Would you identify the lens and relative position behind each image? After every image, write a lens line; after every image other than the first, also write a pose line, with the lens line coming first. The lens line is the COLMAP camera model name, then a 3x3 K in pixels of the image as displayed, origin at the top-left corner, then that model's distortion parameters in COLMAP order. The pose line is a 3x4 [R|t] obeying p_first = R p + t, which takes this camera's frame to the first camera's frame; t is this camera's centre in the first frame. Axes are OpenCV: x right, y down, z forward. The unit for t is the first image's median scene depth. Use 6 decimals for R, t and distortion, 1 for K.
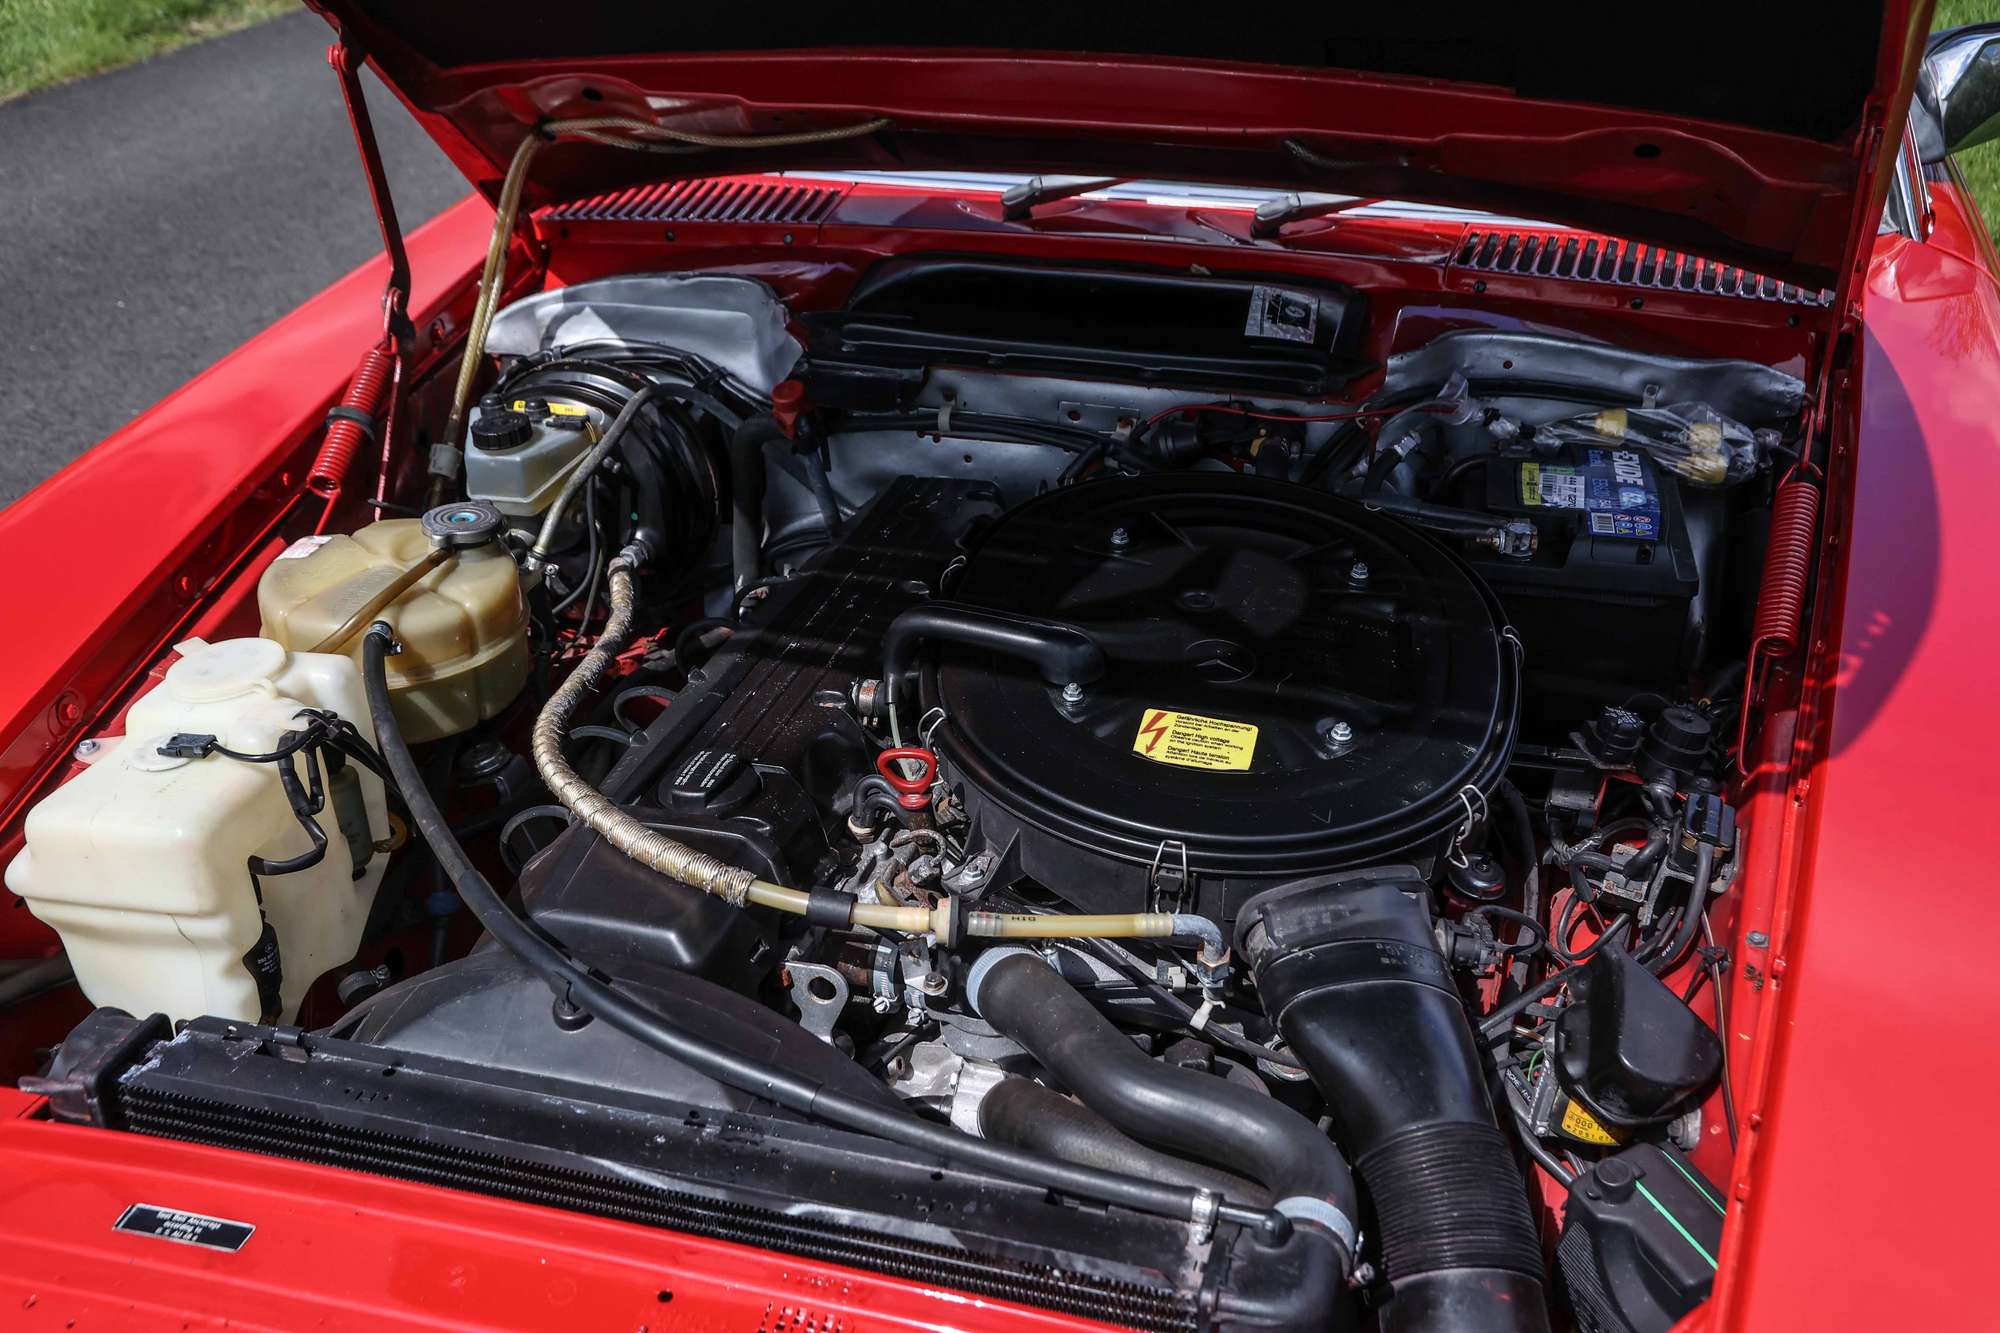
lens RADIAL K [[2088.2, 0, 1000.0], [0, 2088.2, 666.5], [0, 0, 1]] dist [-0.005874, 0.201013]
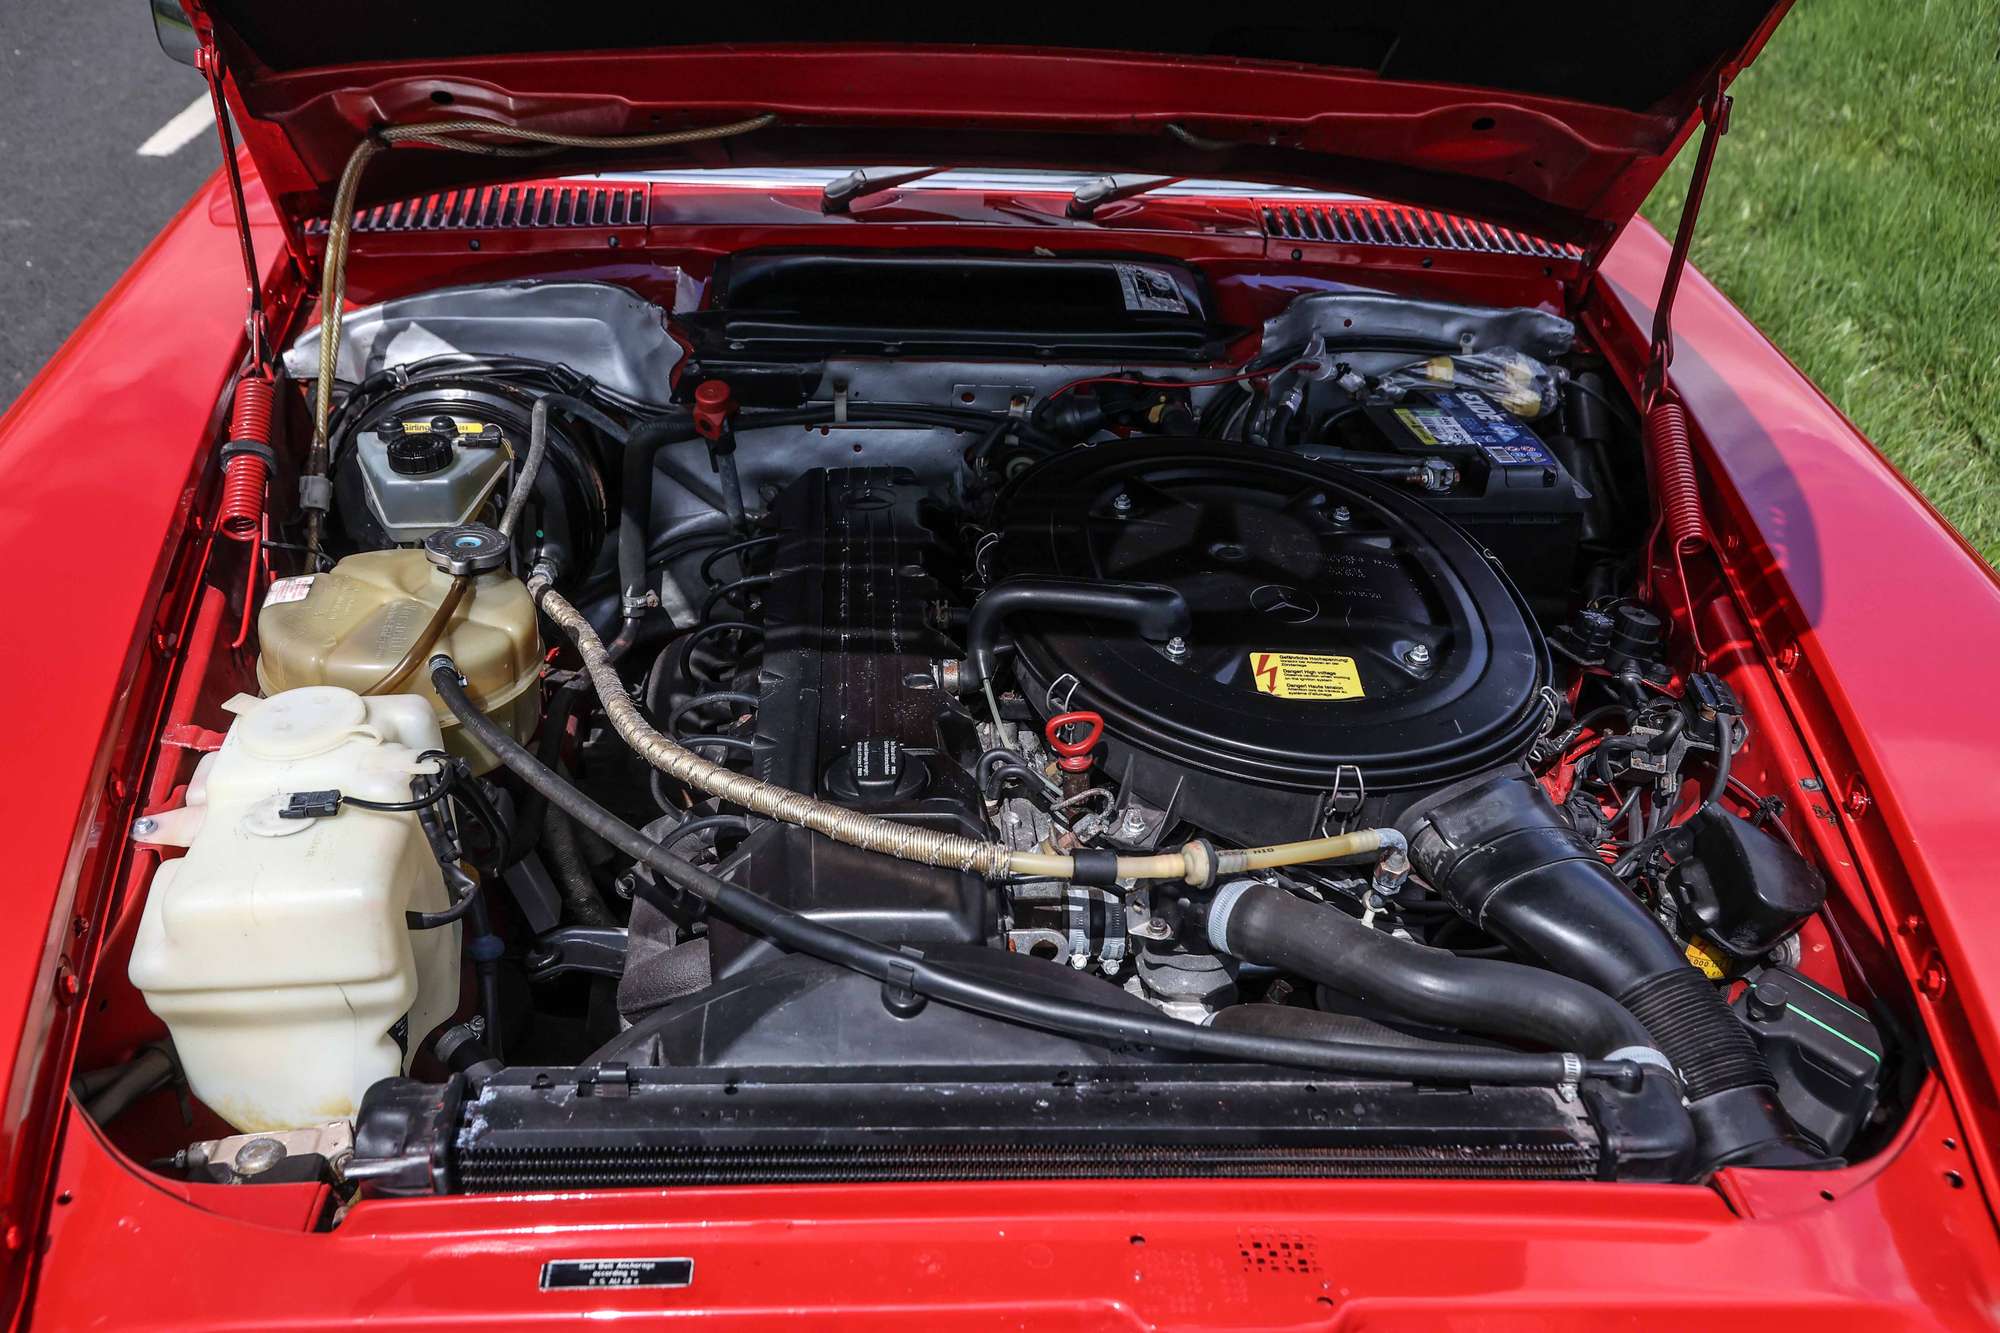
lens RADIAL K [[2088.2, 0, 1000.0], [0, 2088.2, 666.5], [0, 0, 1]] dist [-0.005874, 0.201013]
pose [[0.942979, -0.110216, 0.314076, -0.298873], [0.110400, 0.993737, 0.017261, -0.004202], [-0.314011, 0.018397, 0.949241, 0.018681]]
